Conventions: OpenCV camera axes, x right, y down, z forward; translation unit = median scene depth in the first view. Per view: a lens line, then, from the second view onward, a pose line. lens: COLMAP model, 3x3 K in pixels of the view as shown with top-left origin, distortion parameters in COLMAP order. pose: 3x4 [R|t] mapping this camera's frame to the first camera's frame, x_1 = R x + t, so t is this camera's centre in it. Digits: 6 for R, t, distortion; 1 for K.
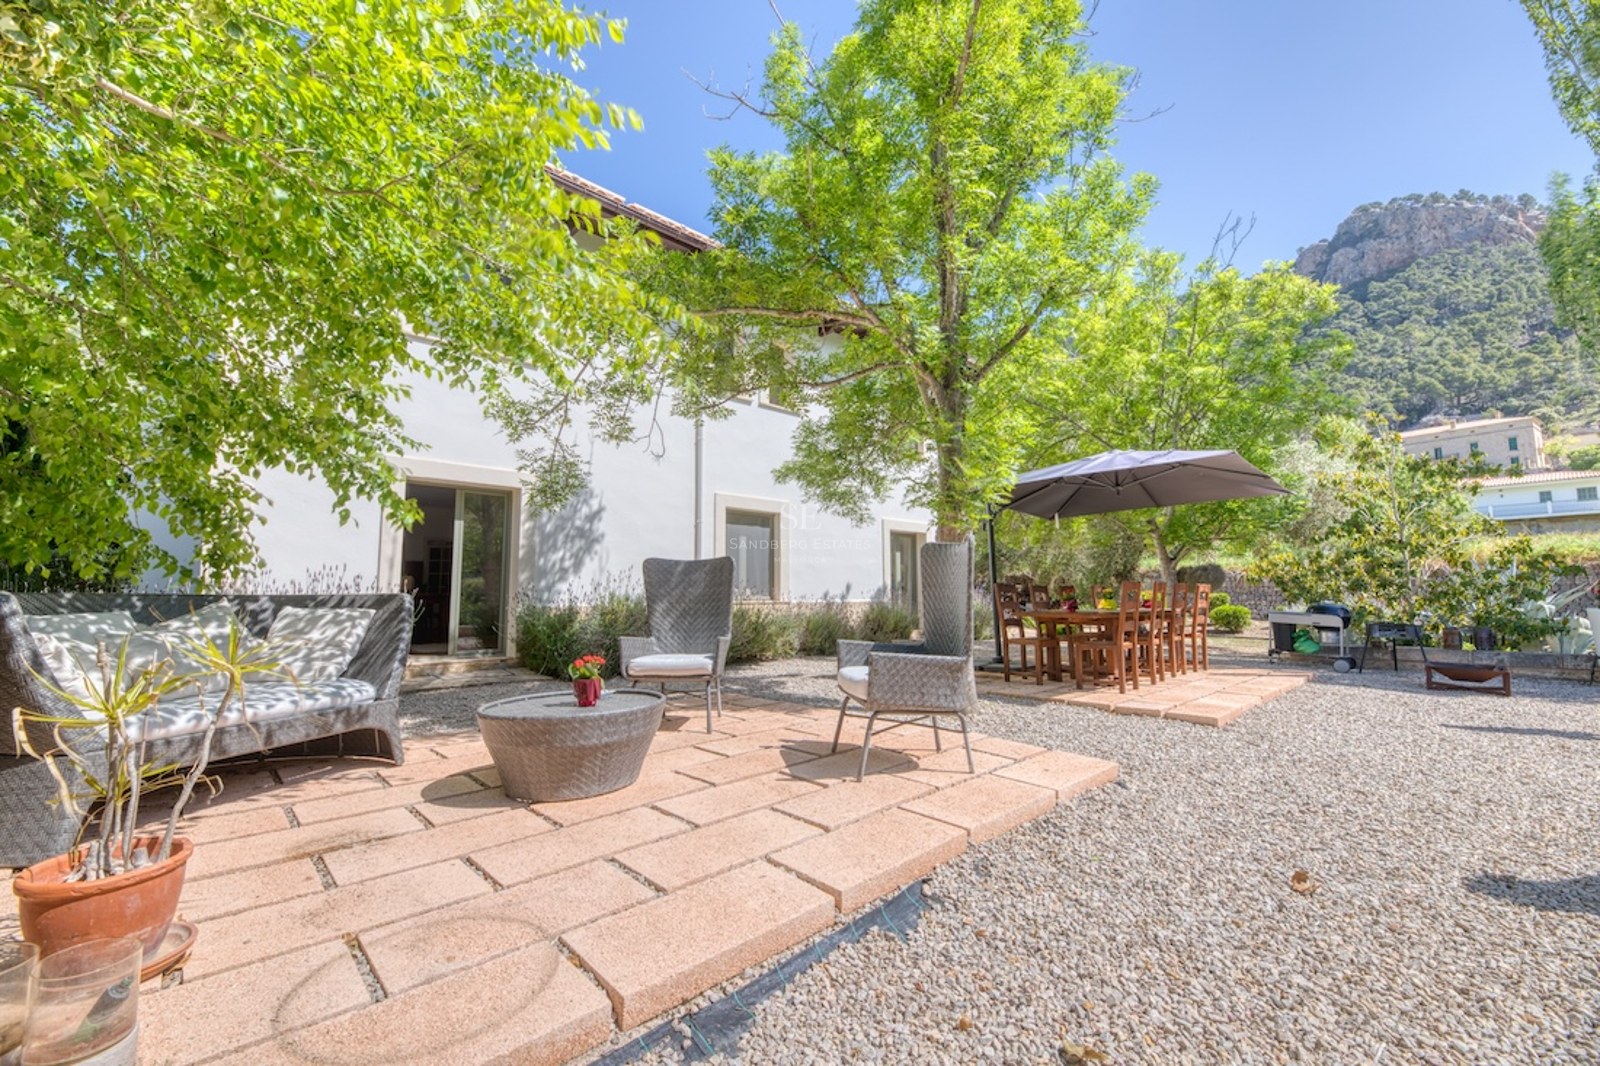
lens RADIAL K [[639.1, 0, 800.0], [0, 639.1, 533.0], [0, 0, 1]] dist [-0.003004, -0.000492]
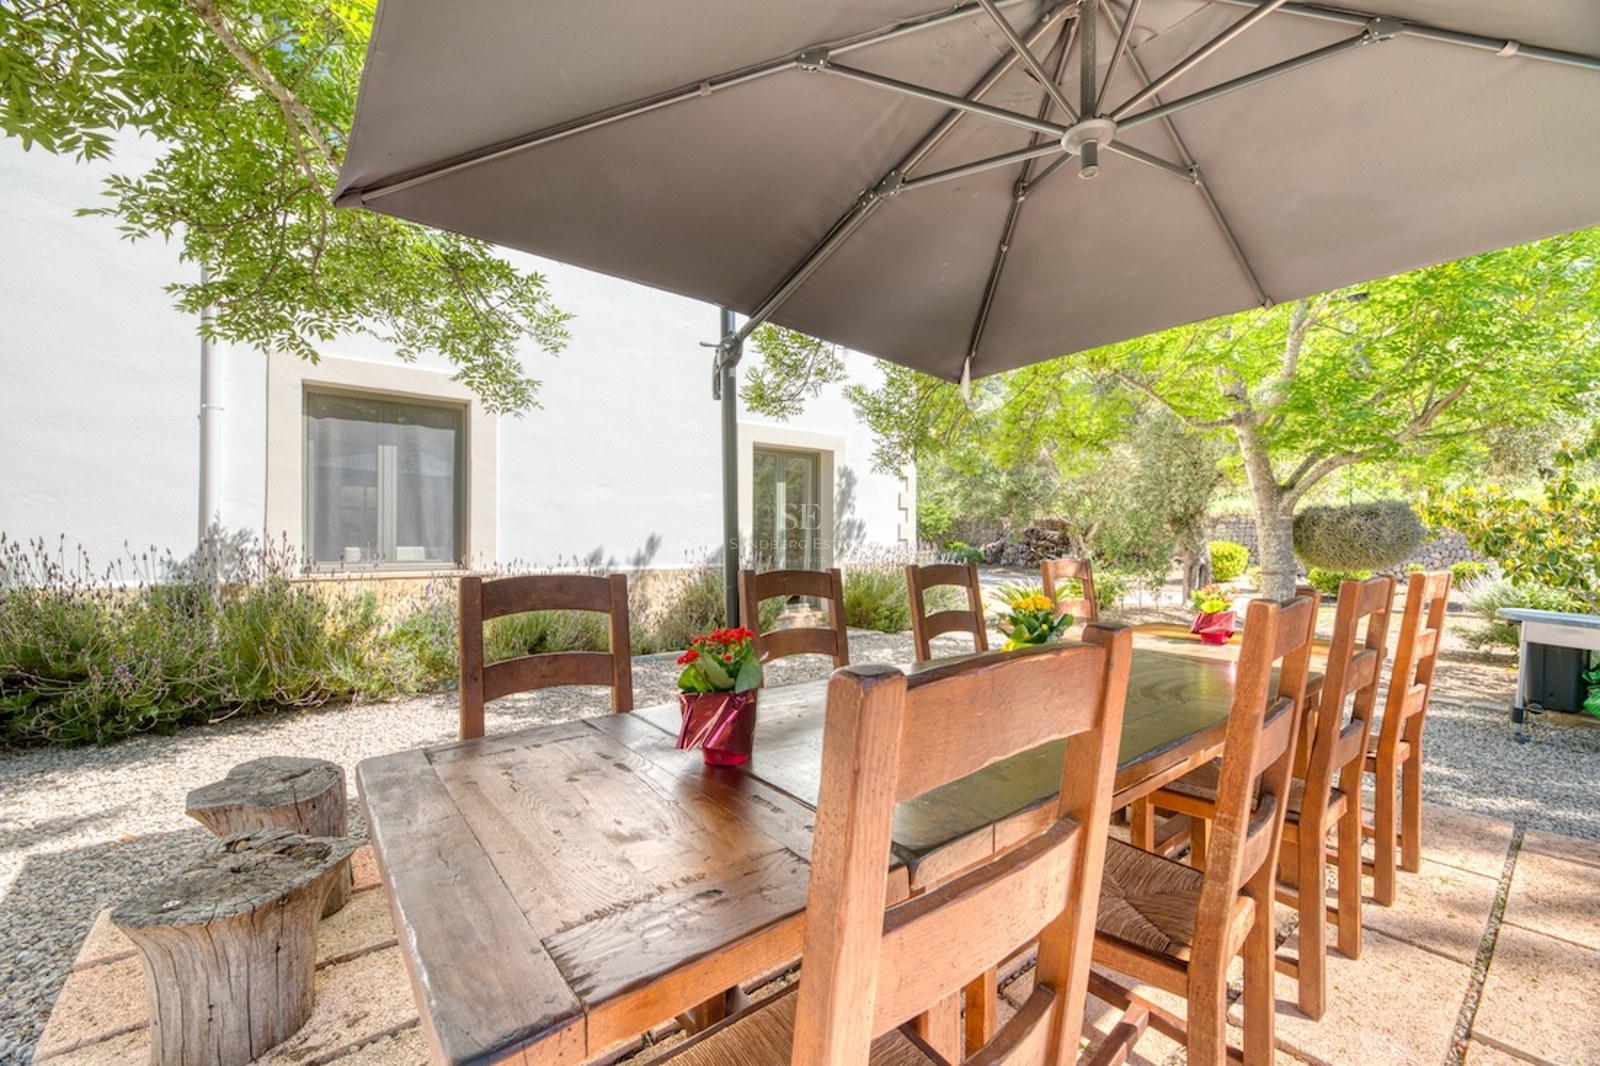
lens RADIAL K [[639.1, 0, 800.0], [0, 639.1, 533.0], [0, 0, 1]] dist [-0.003004, -0.000492]
pose [[0.996297, 0.006407, -0.085736, 0.298939], [0.001365, 0.995915, 0.090286, 0.031152], [0.085964, -0.090069, 0.992219, 0.547842]]
